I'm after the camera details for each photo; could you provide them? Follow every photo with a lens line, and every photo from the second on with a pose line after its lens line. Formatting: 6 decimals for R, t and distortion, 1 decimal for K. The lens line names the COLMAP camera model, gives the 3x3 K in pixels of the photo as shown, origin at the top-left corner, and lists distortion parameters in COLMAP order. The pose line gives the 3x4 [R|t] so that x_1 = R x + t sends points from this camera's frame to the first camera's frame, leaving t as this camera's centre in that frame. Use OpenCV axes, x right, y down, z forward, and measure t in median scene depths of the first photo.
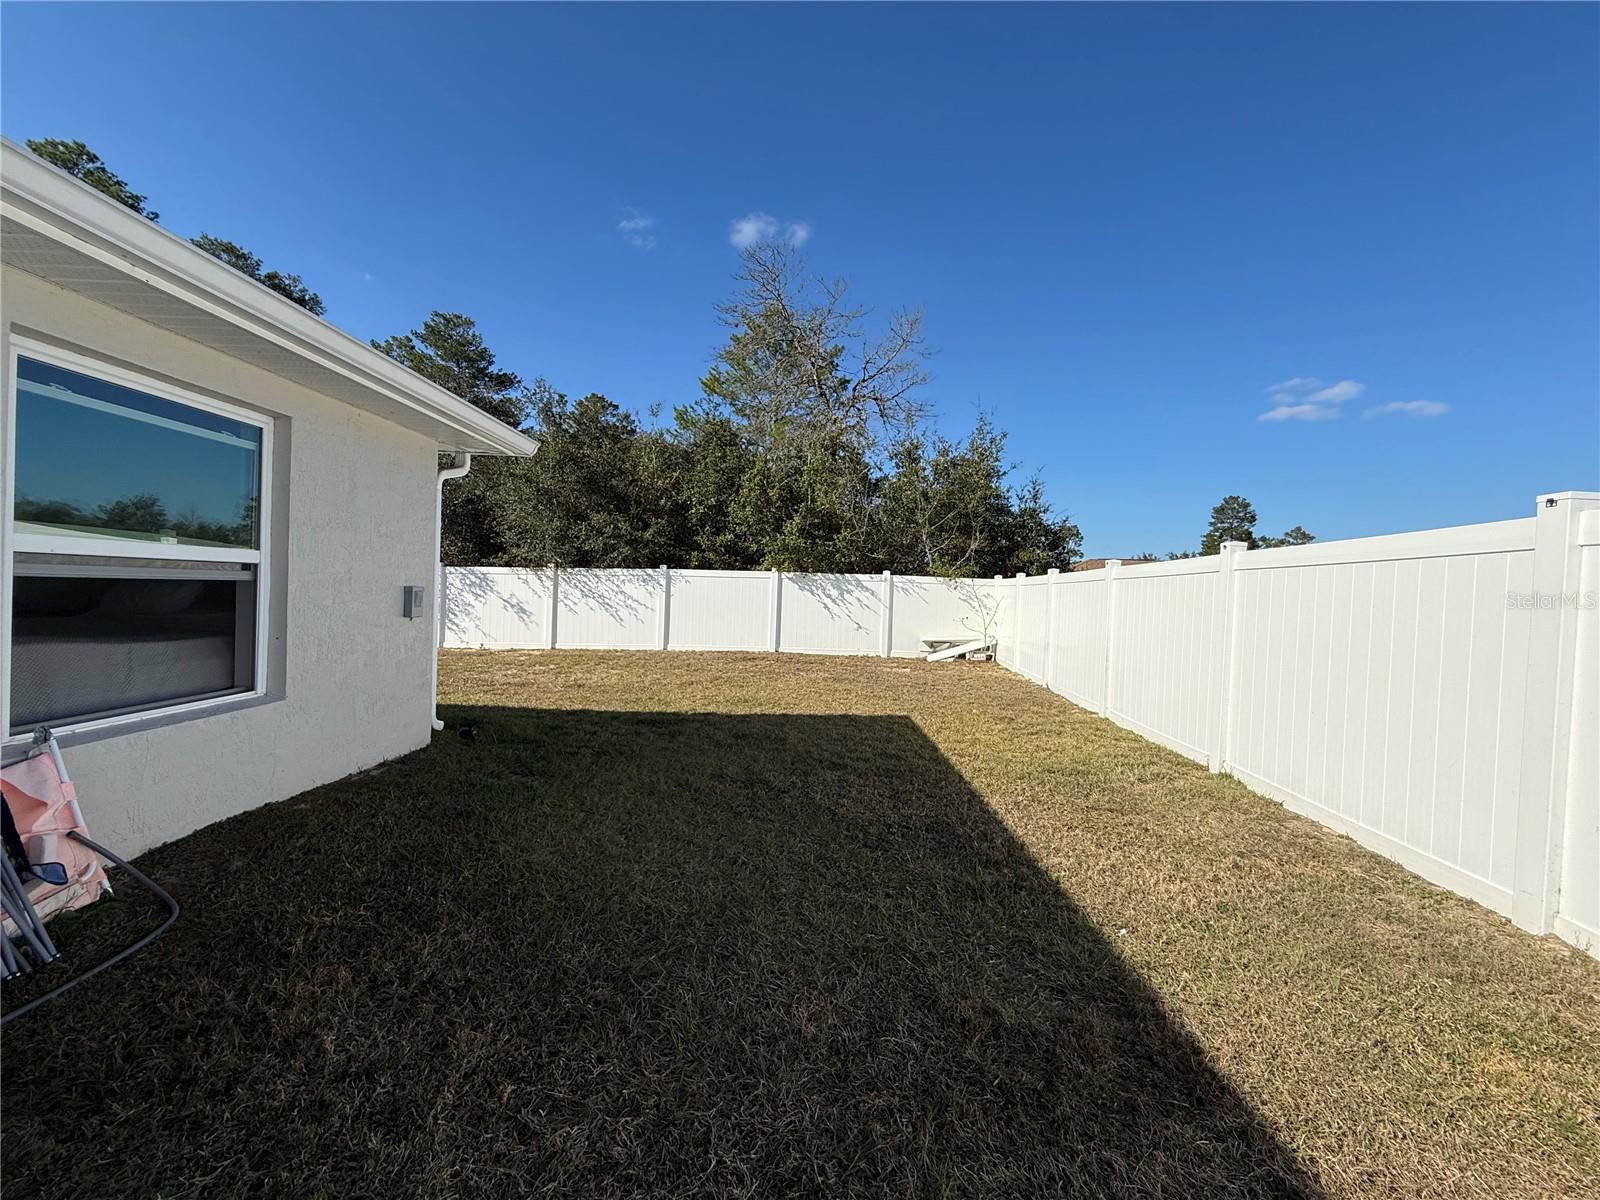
lens RADIAL K [[641.6, 0, 798.9], [0, 641.6, 597.7], [0, 0, 1]] dist [-0.001032, -0.000095]
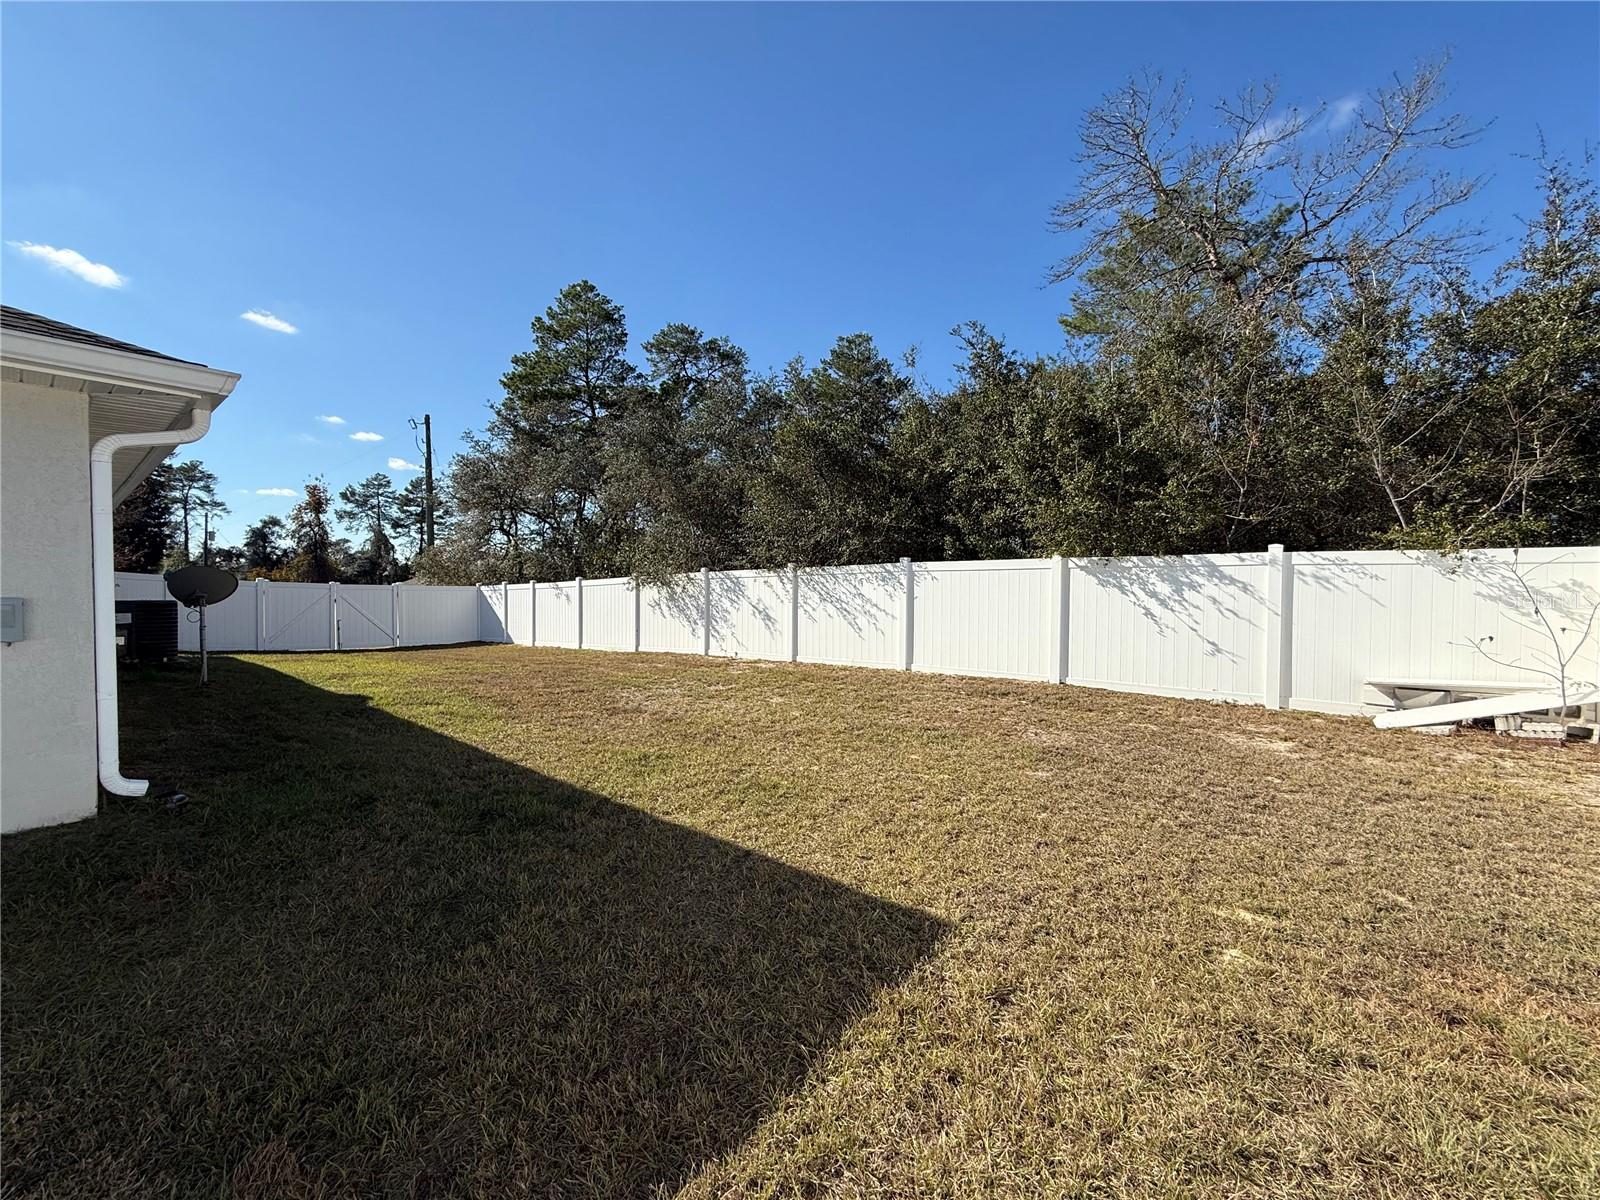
lens RADIAL K [[641.6, 0, 799.8], [0, 641.6, 607.6], [0, 0, 1]] dist [-0.001032, -0.000095]
pose [[0.751087, -0.005749, -0.660179, 0.191454], [0.007795, 0.999970, 0.000161, 0.006771], [0.660158, -0.005267, 0.751109, 0.351720]]
